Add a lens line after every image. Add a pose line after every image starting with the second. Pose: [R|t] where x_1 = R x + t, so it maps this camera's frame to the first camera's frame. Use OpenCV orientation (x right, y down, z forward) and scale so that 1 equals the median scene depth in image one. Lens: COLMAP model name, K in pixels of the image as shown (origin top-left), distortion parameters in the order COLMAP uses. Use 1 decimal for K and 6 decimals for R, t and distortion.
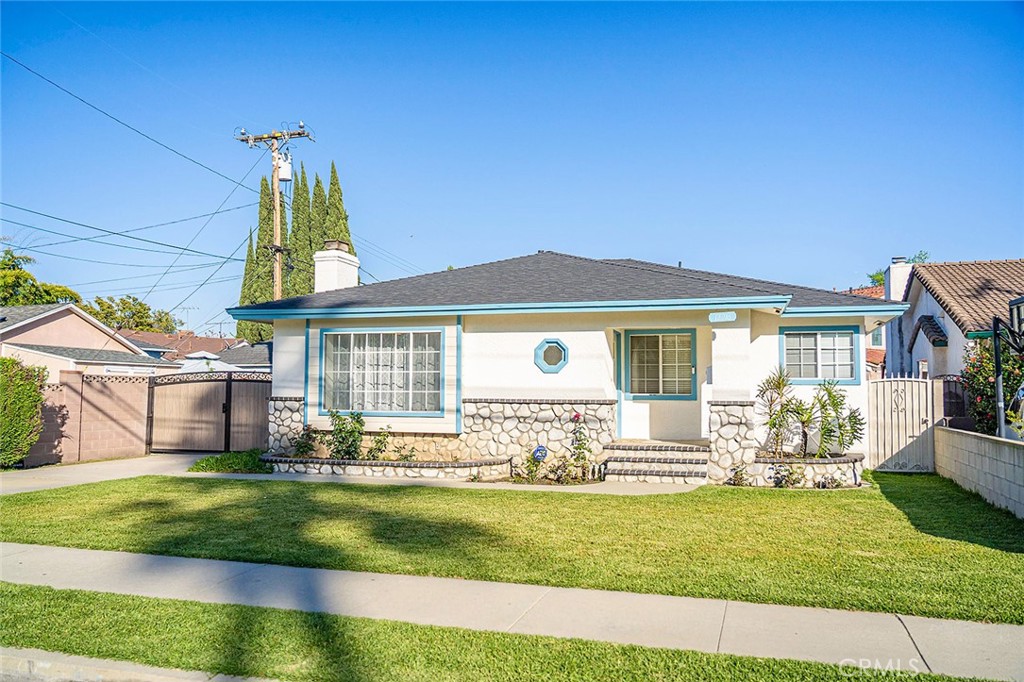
lens RADIAL K [[818.4, 0, 512.1], [0, 818.4, 338.5], [0, 0, 1]] dist [0.003956, -0.001590]
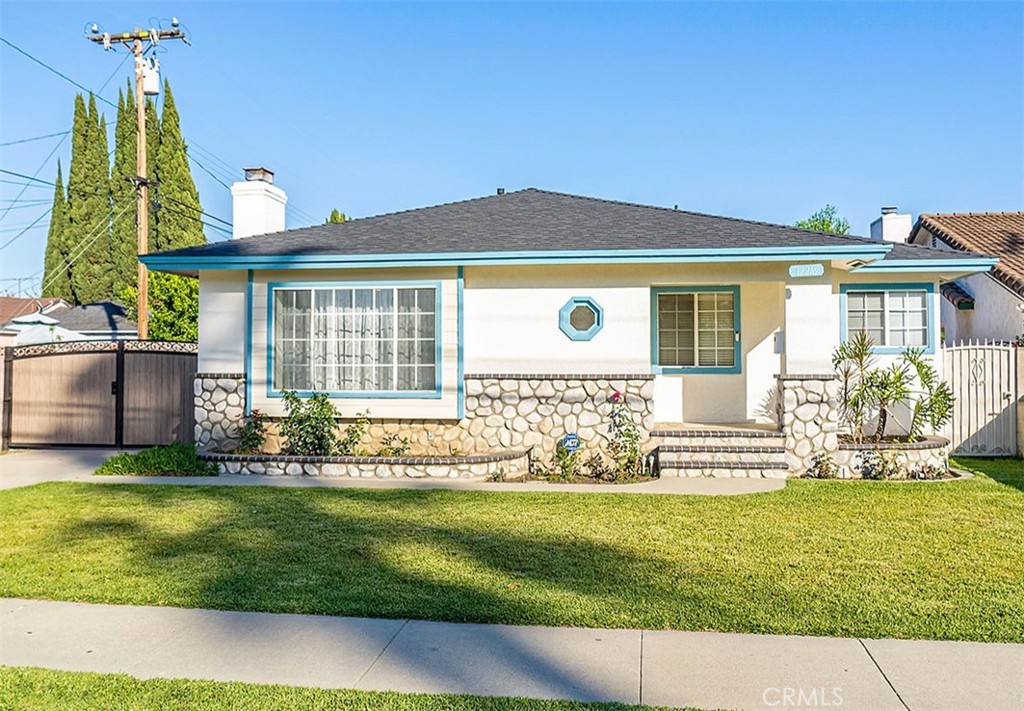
lens RADIAL K [[970.1, 0, 512.7], [0, 970.1, 323.2], [0, 0, 1]] dist [-0.034990, 0.000000]
pose [[0.989440, 0.000473, 0.144941, -0.146889], [-0.003871, 0.999724, 0.023160, 0.004034], [-0.144890, -0.023477, 0.989169, 0.087021]]
